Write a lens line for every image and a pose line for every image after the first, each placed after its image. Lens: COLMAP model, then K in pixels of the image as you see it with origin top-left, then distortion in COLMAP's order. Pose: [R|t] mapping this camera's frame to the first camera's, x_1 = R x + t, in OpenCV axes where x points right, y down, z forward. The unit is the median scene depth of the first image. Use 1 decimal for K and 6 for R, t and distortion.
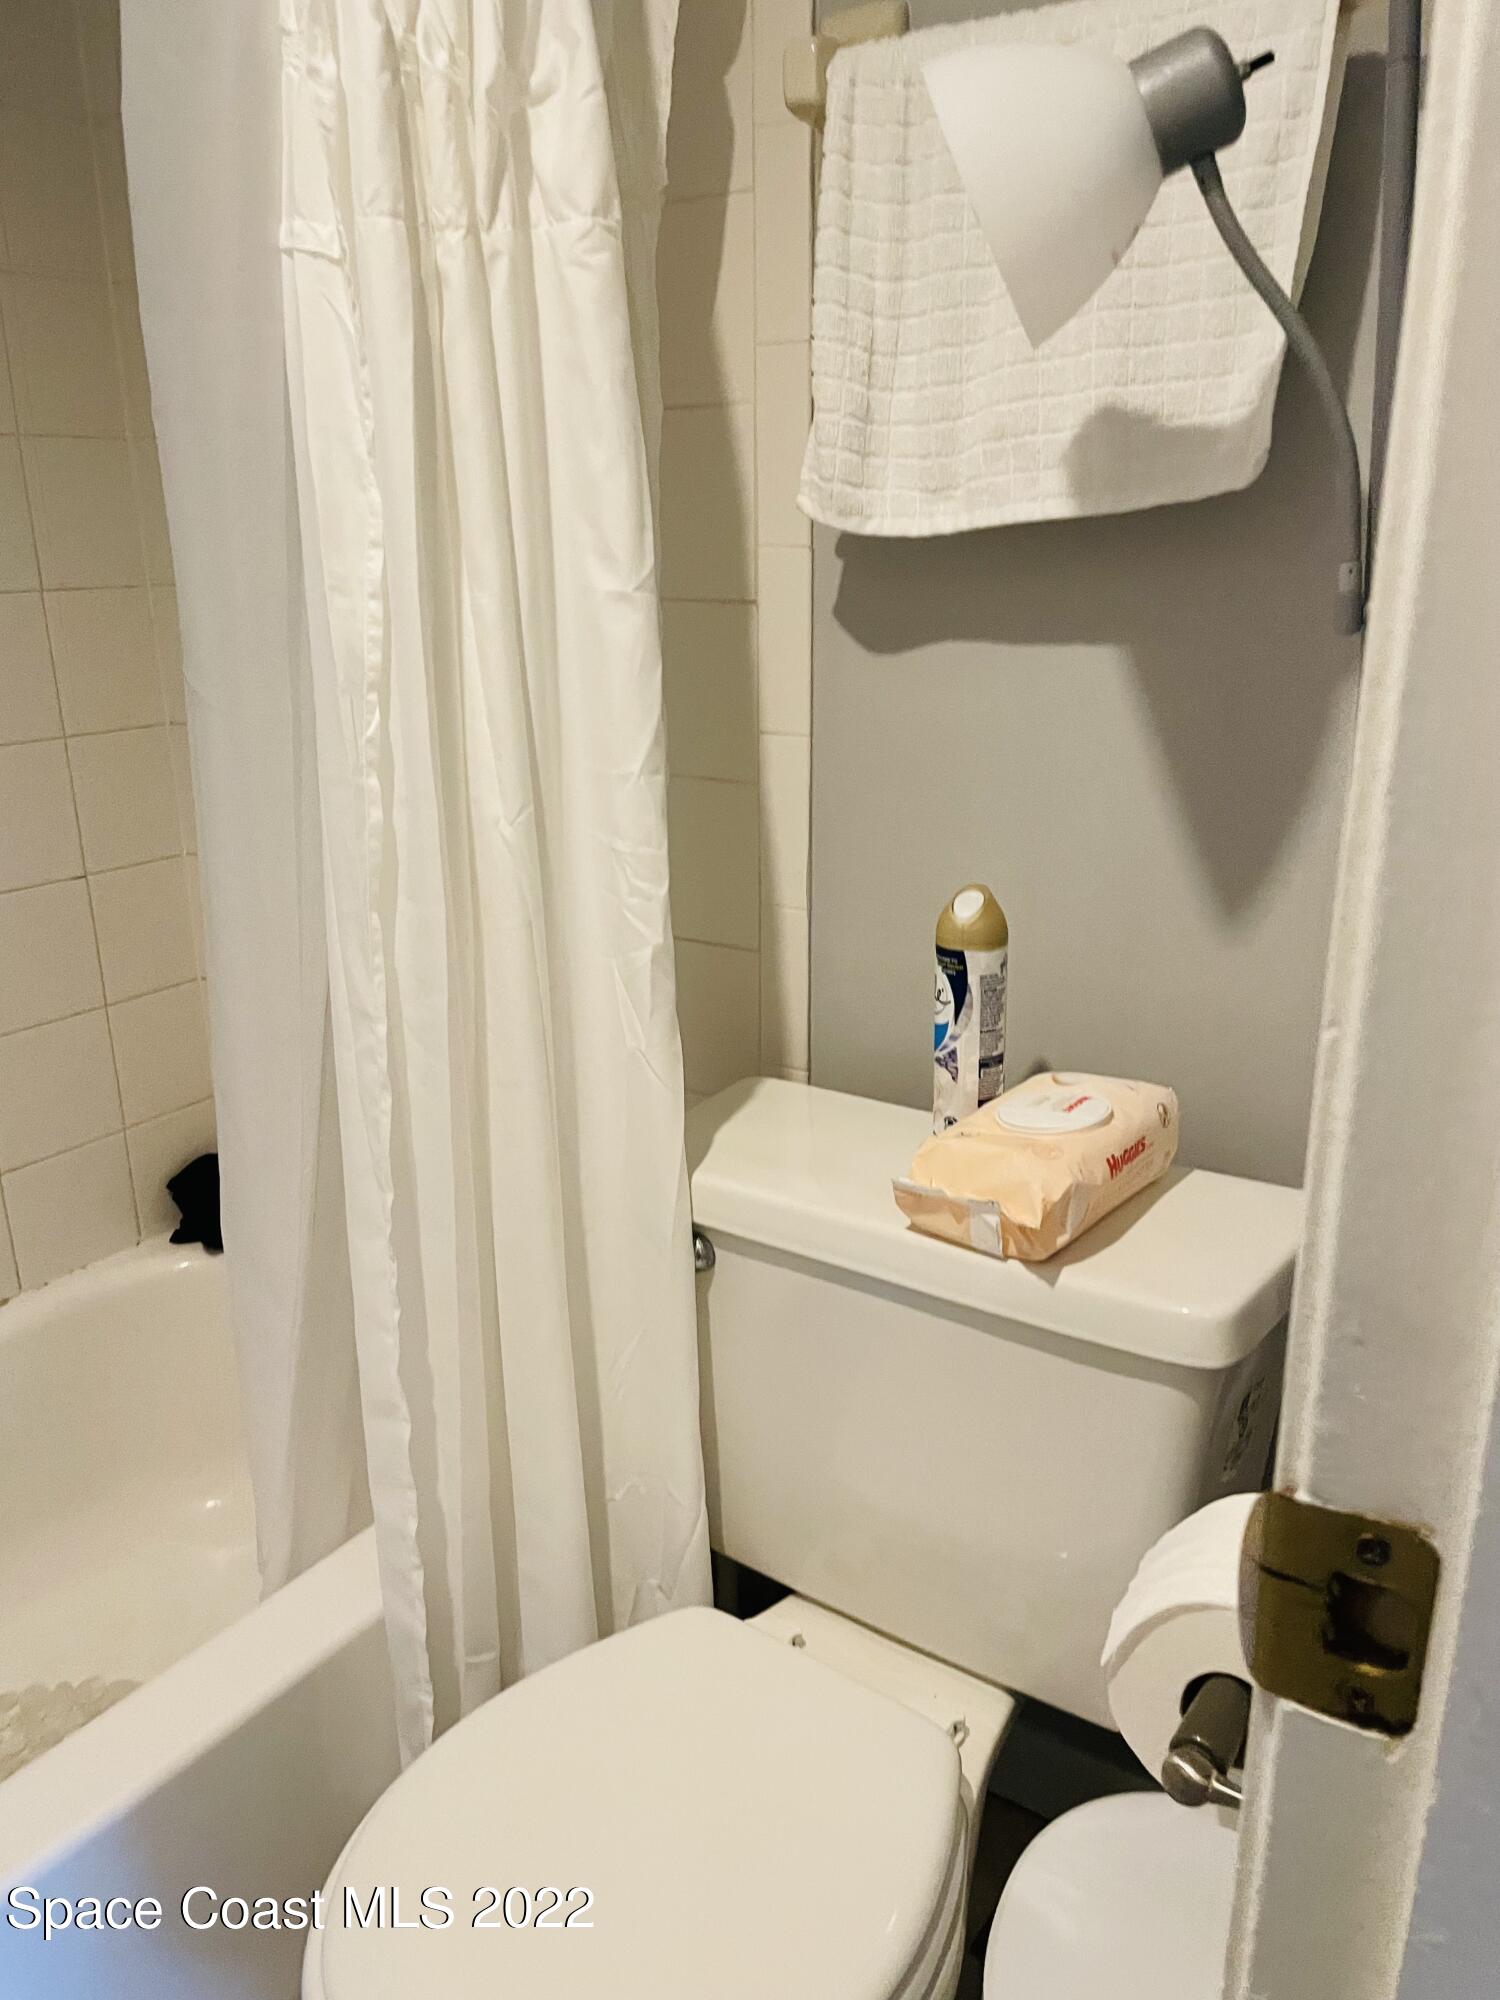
lens RADIAL K [[1497.0, 0, 769.1], [0, 1497.0, 1014.0], [0, 0, 1]] dist [0.075281, -0.095353]
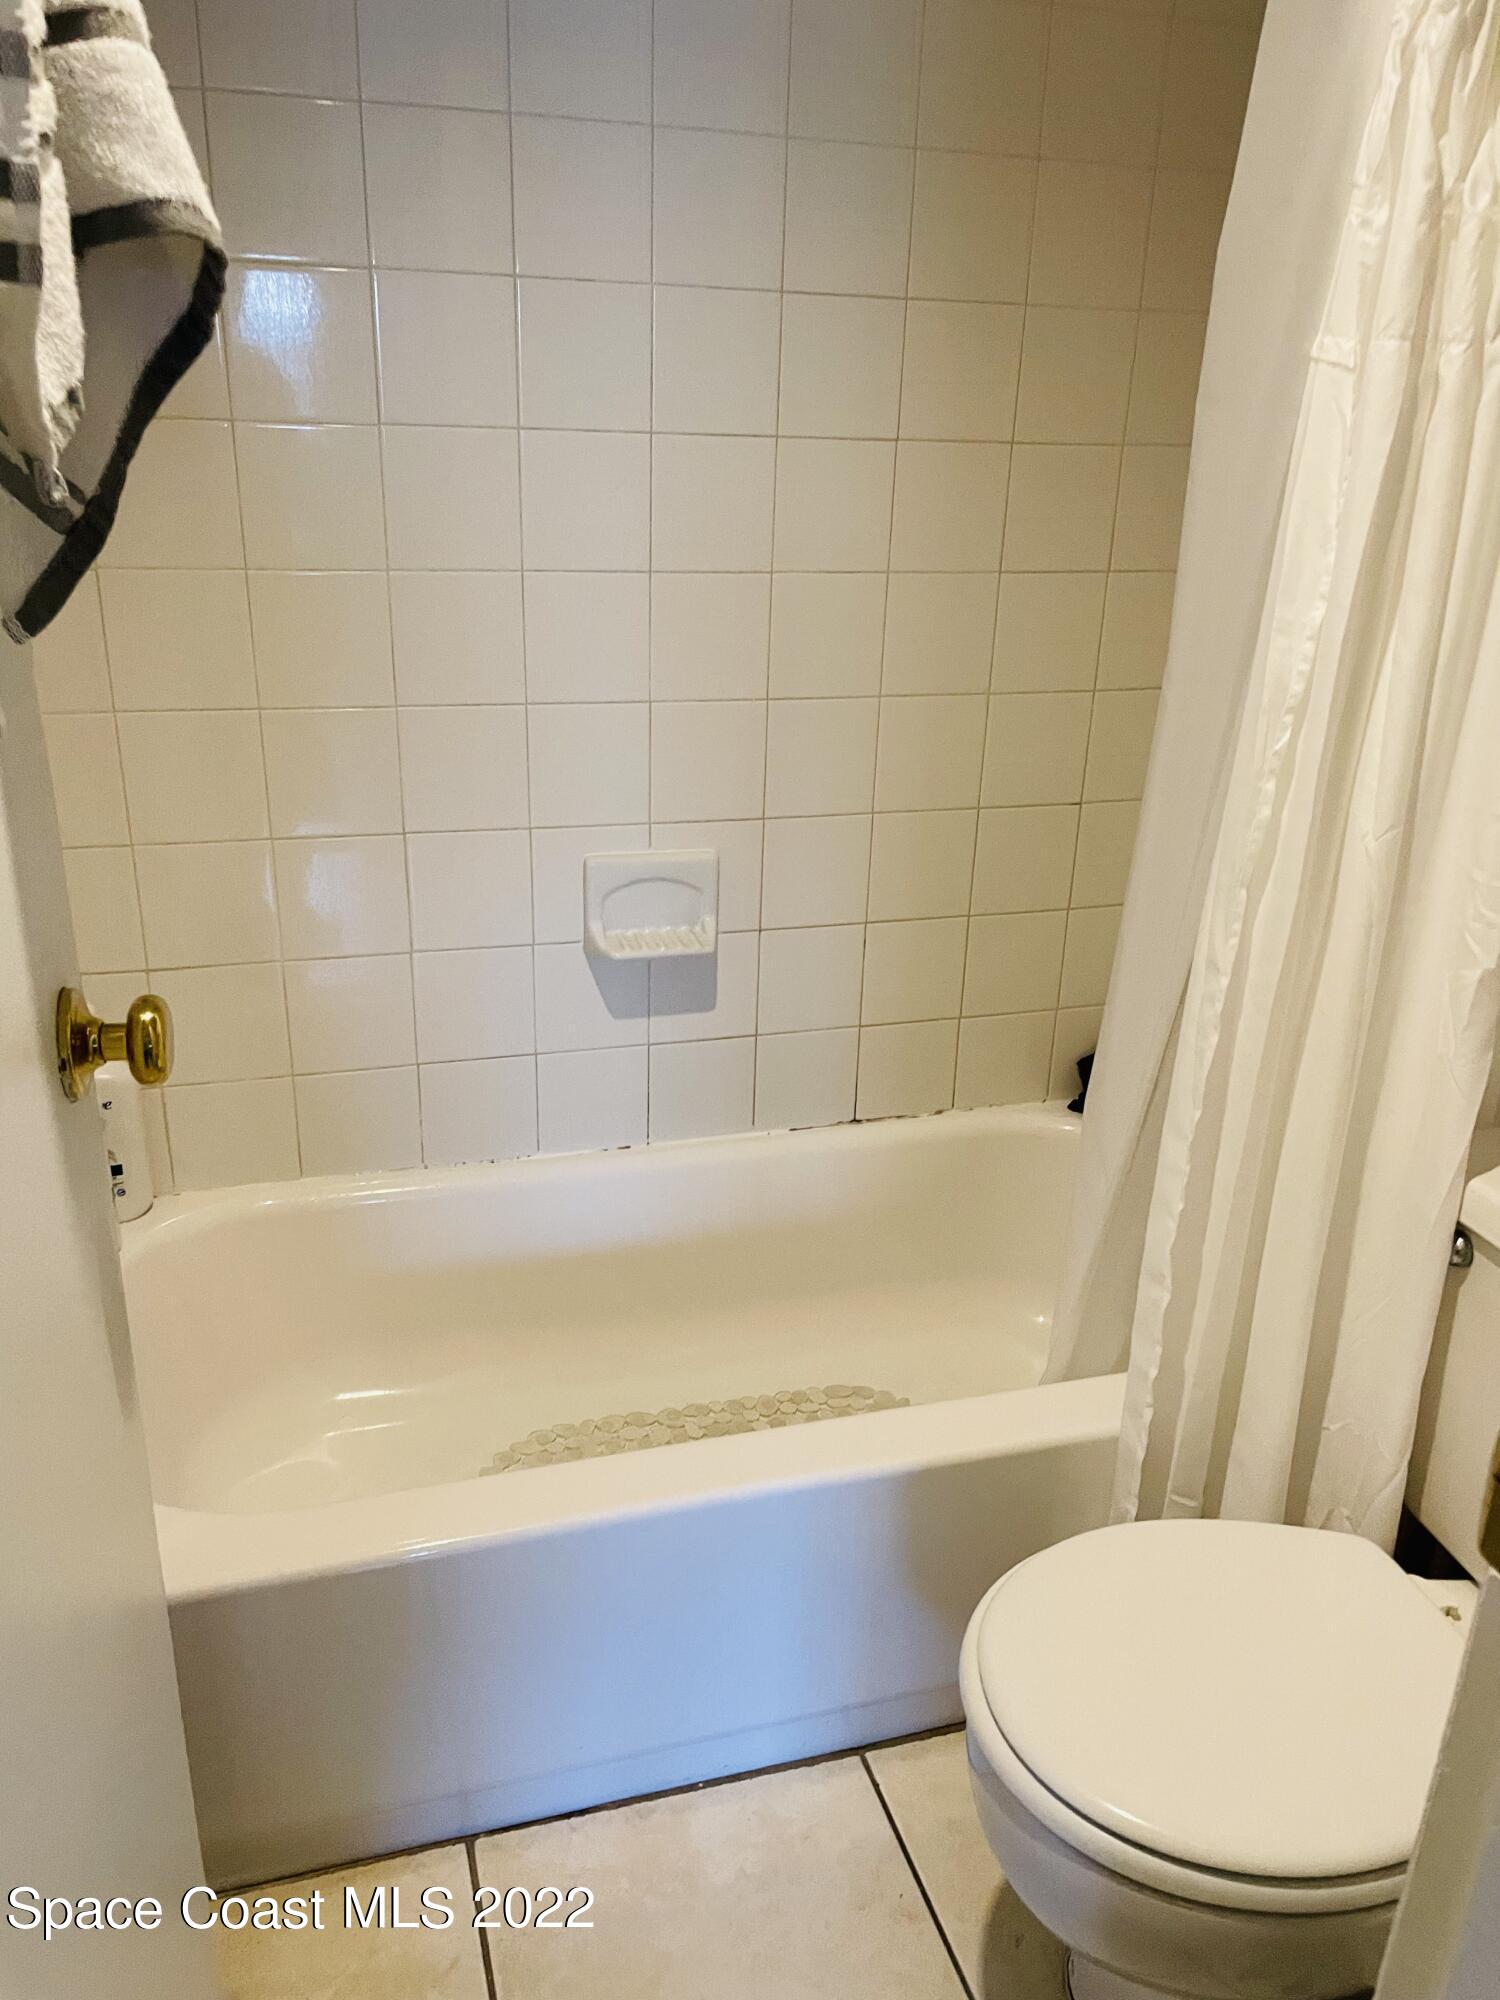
lens RADIAL K [[1497.0, 0, 749.5], [0, 1497.0, 1006.1], [0, 0, 1]] dist [0.075281, -0.095353]
pose [[0.766478, 0.258026, -0.588161, 0.183030], [-0.230929, 0.965228, 0.122504, -0.033129], [0.599319, 0.041927, 0.799412, -0.234743]]
